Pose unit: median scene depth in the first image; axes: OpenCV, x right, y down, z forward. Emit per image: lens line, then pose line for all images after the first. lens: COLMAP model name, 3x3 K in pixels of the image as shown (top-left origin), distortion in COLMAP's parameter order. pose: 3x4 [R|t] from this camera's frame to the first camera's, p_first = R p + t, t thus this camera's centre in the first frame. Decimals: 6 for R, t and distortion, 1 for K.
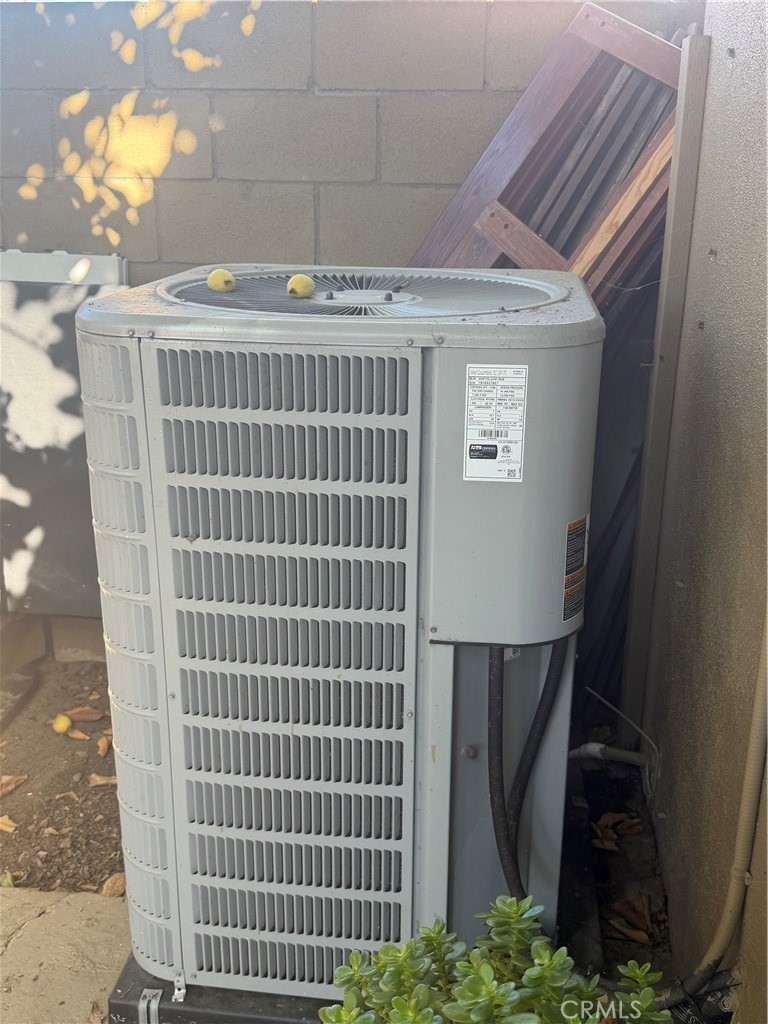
lens RADIAL K [[1049.8, 0, 384.0], [0, 1049.8, 512.0], [0, 0, 1]] dist [0.086787, -0.002219]
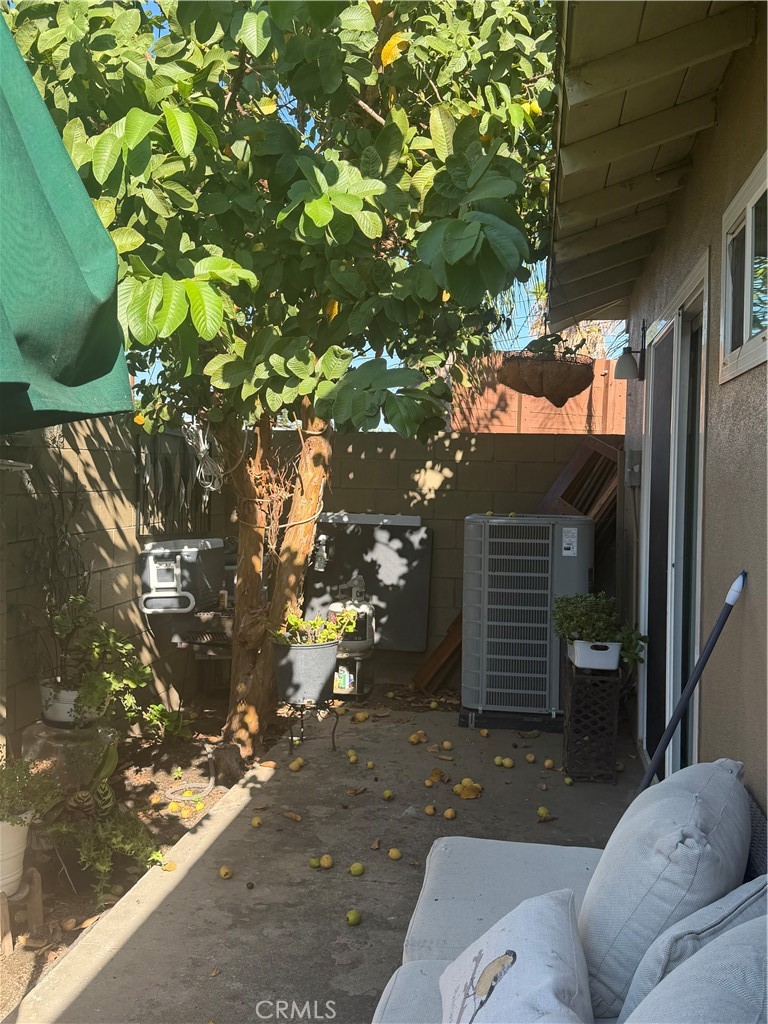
lens RADIAL K [[1049.8, 0, 384.0], [0, 1049.8, 512.0], [0, 0, 1]] dist [0.086787, -0.002219]
pose [[0.999615, 0.012400, -0.024826, -0.330396], [-0.019110, 0.956290, -0.291796, 0.645052], [0.020123, 0.292158, 0.956158, -1.903456]]
